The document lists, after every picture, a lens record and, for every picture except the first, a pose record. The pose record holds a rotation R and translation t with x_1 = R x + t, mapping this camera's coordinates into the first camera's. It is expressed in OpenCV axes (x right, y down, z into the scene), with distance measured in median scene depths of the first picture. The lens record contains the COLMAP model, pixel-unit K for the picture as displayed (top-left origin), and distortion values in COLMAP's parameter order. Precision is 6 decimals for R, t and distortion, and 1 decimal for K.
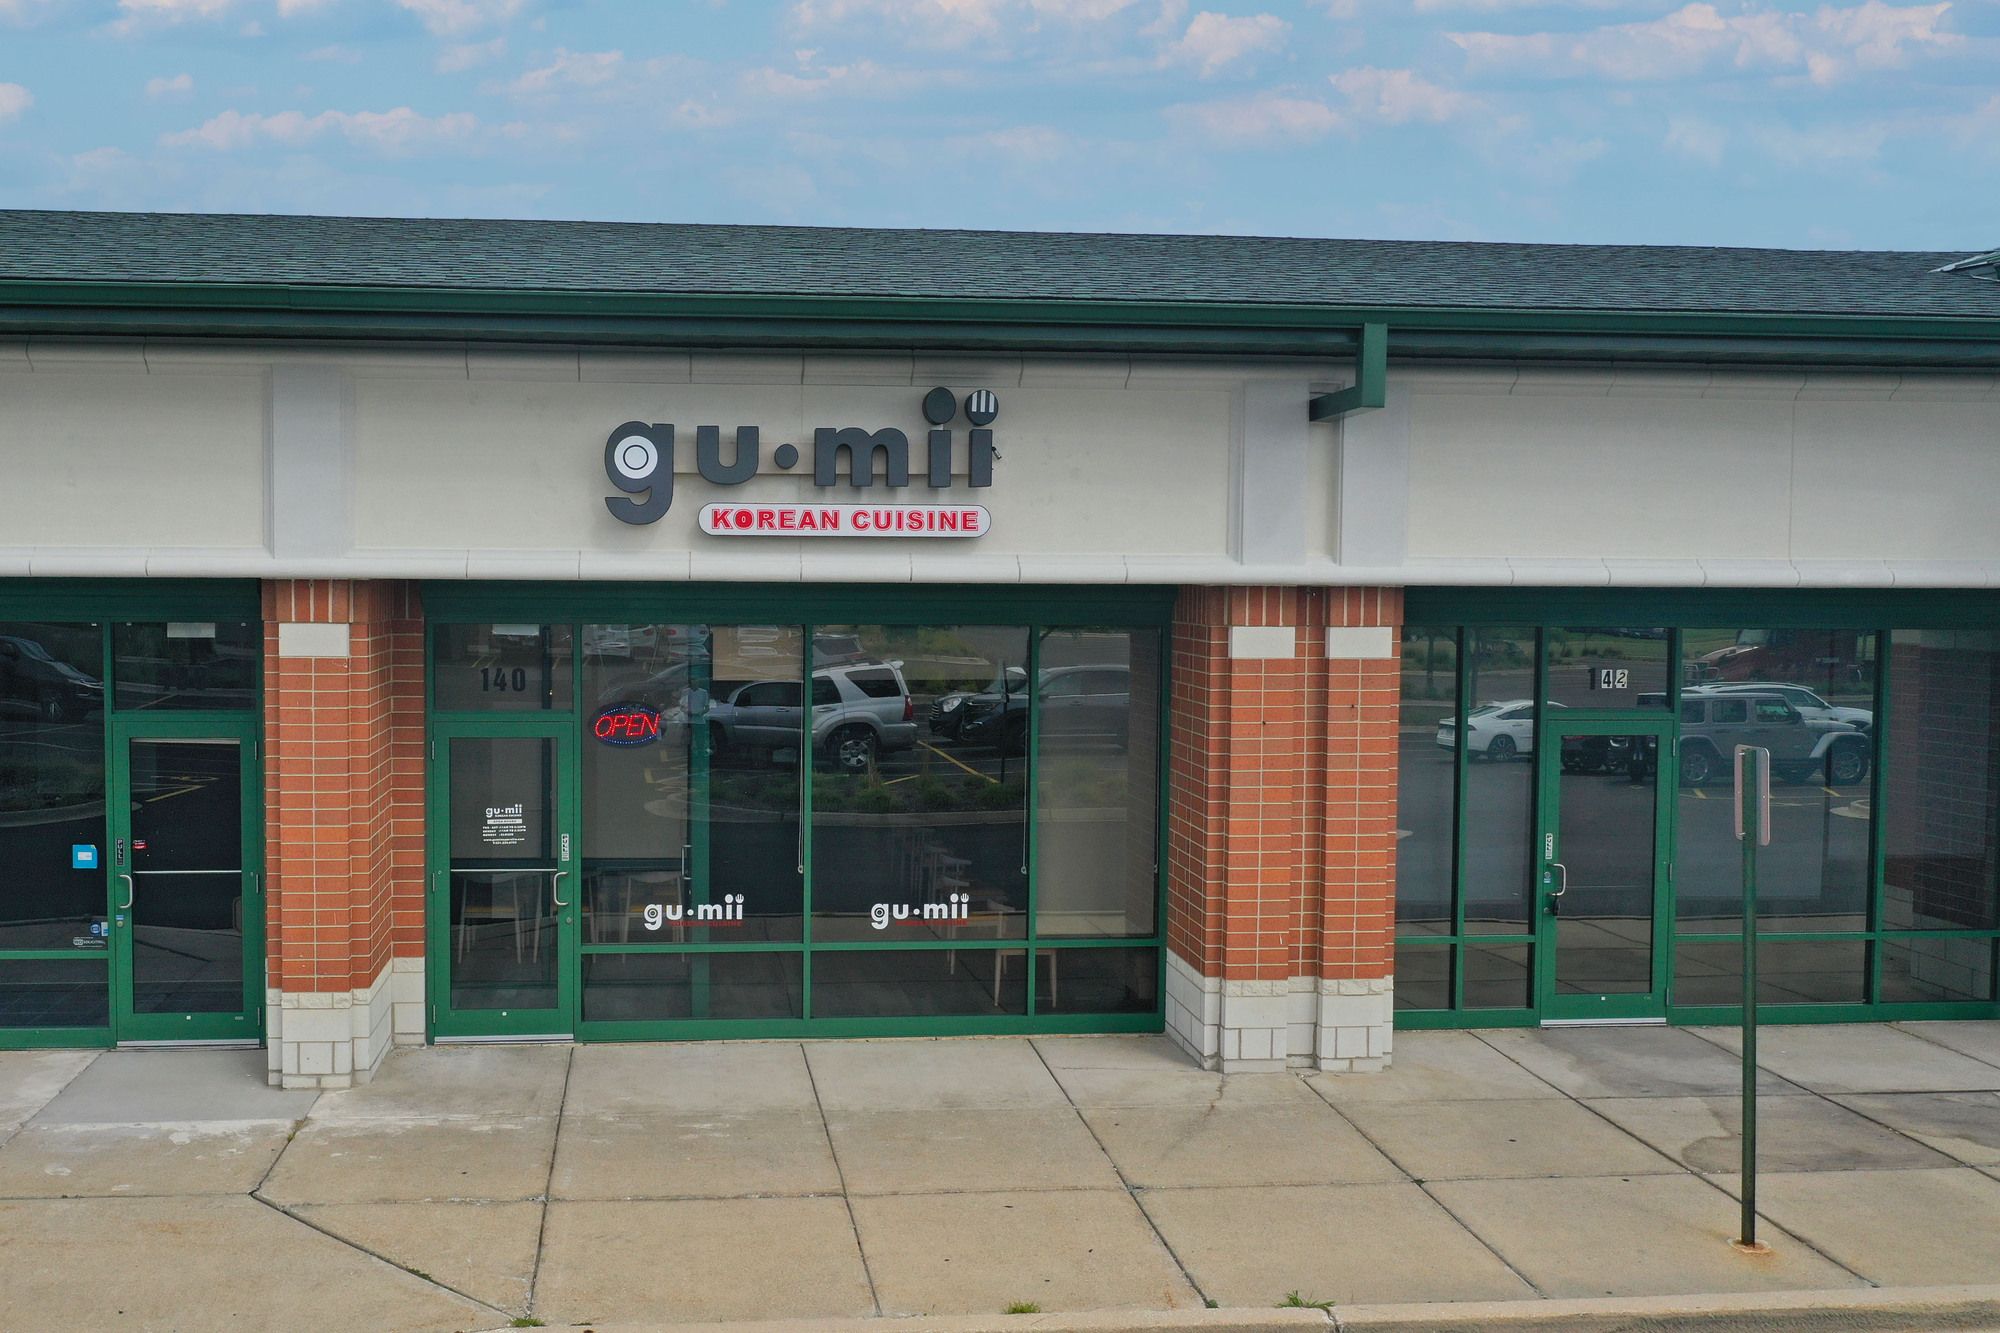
lens RADIAL K [[1614.3, 0, 995.5], [0, 1614.3, 616.6], [0, 0, 1]] dist [-0.004095, -0.006451]
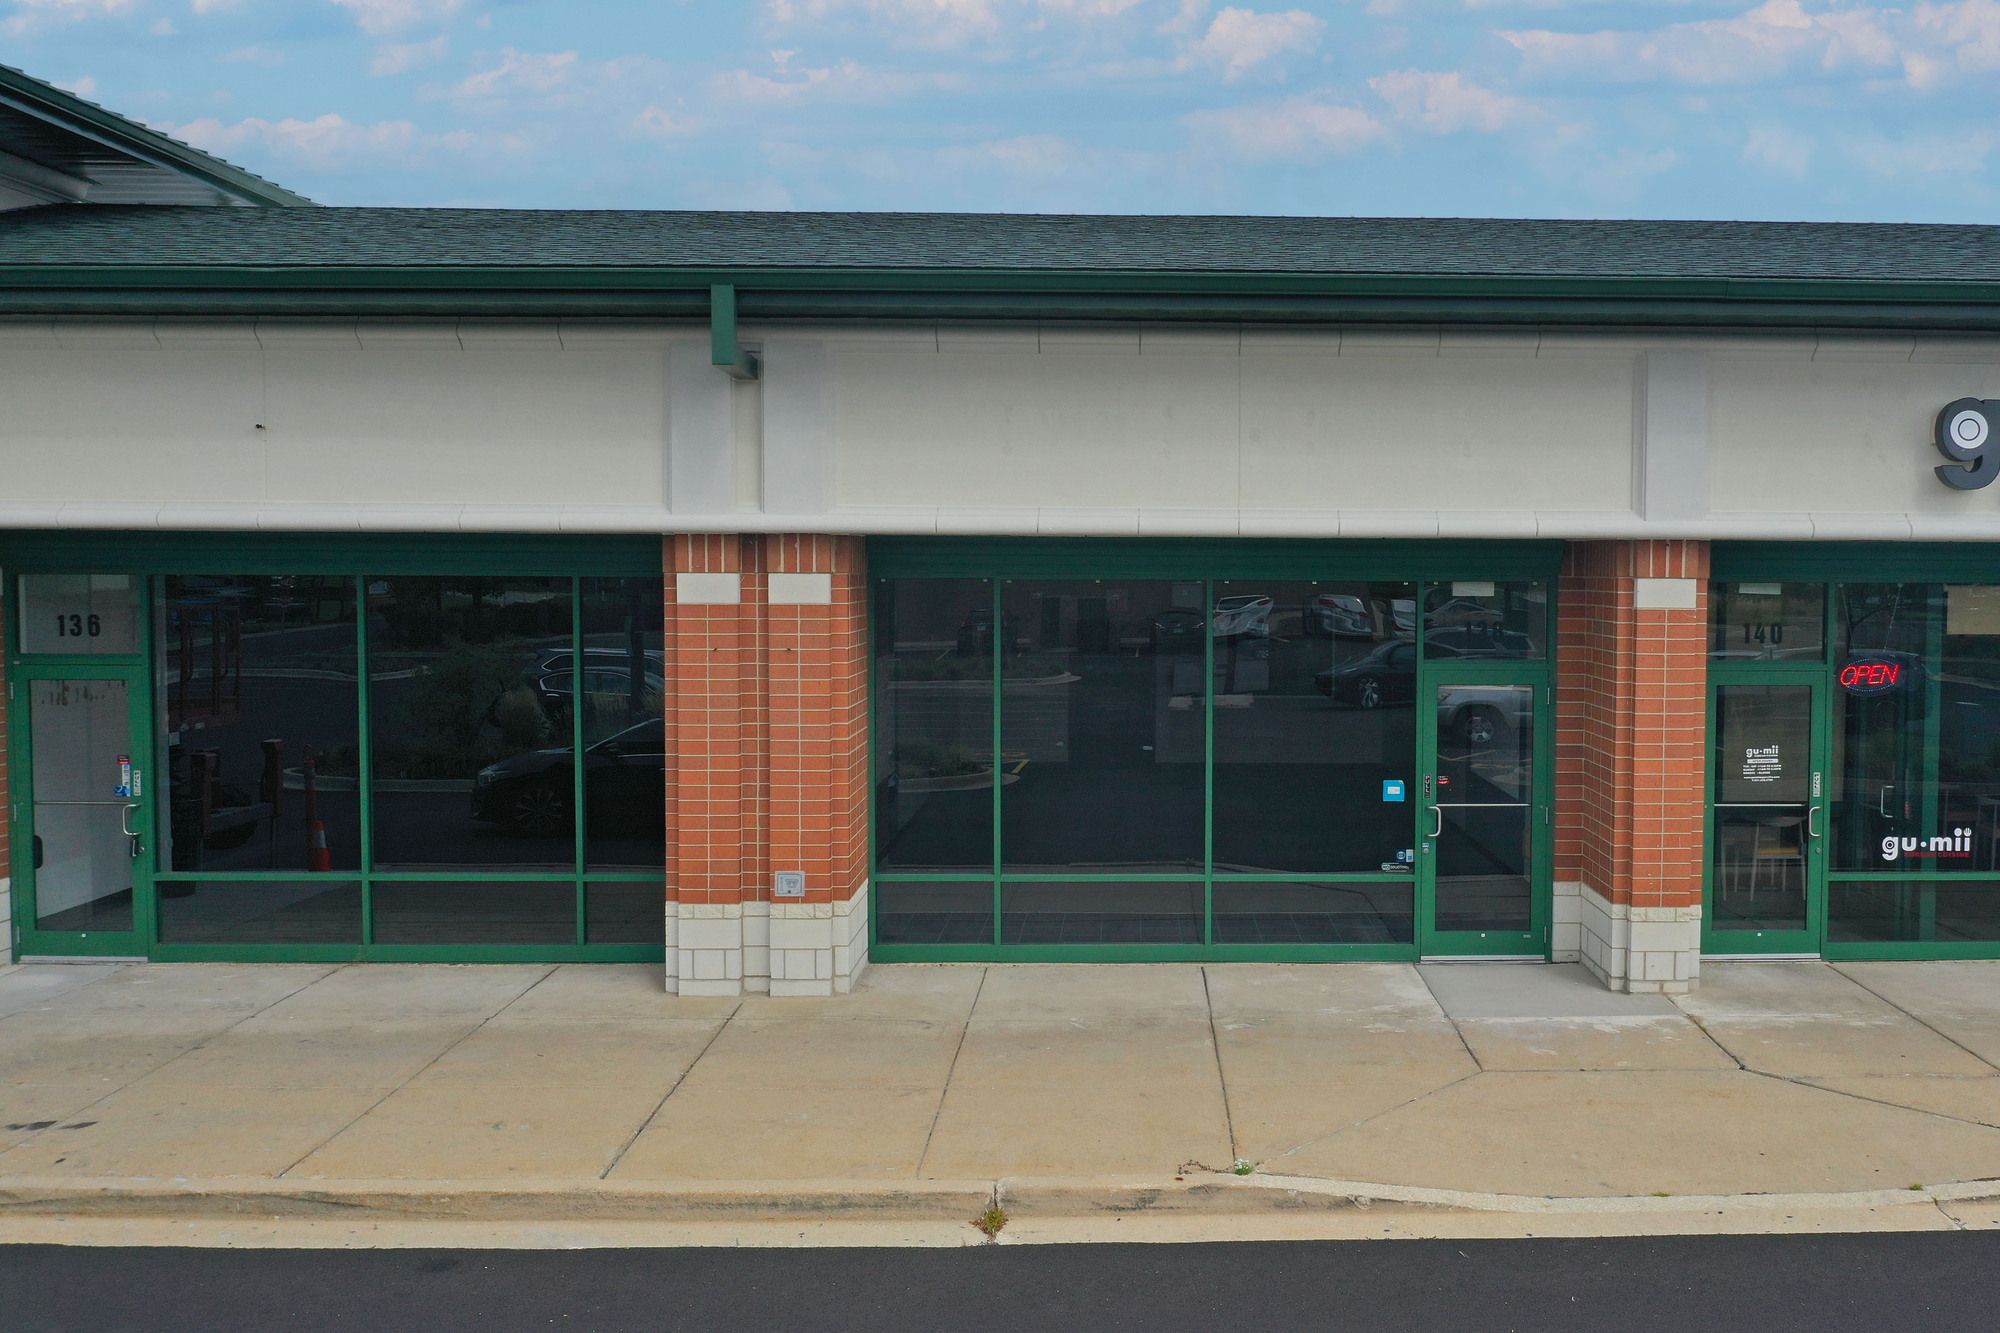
lens RADIAL K [[1489.2, 0, 998.9], [0, 1489.2, 564.1], [0, 0, 1]] dist [-0.035229, 0.000957]
pose [[0.997826, 0.002058, -0.065877, -0.751850], [-0.002134, 0.999997, -0.001082, -0.005327], [0.065874, 0.001220, 0.997827, -0.039682]]
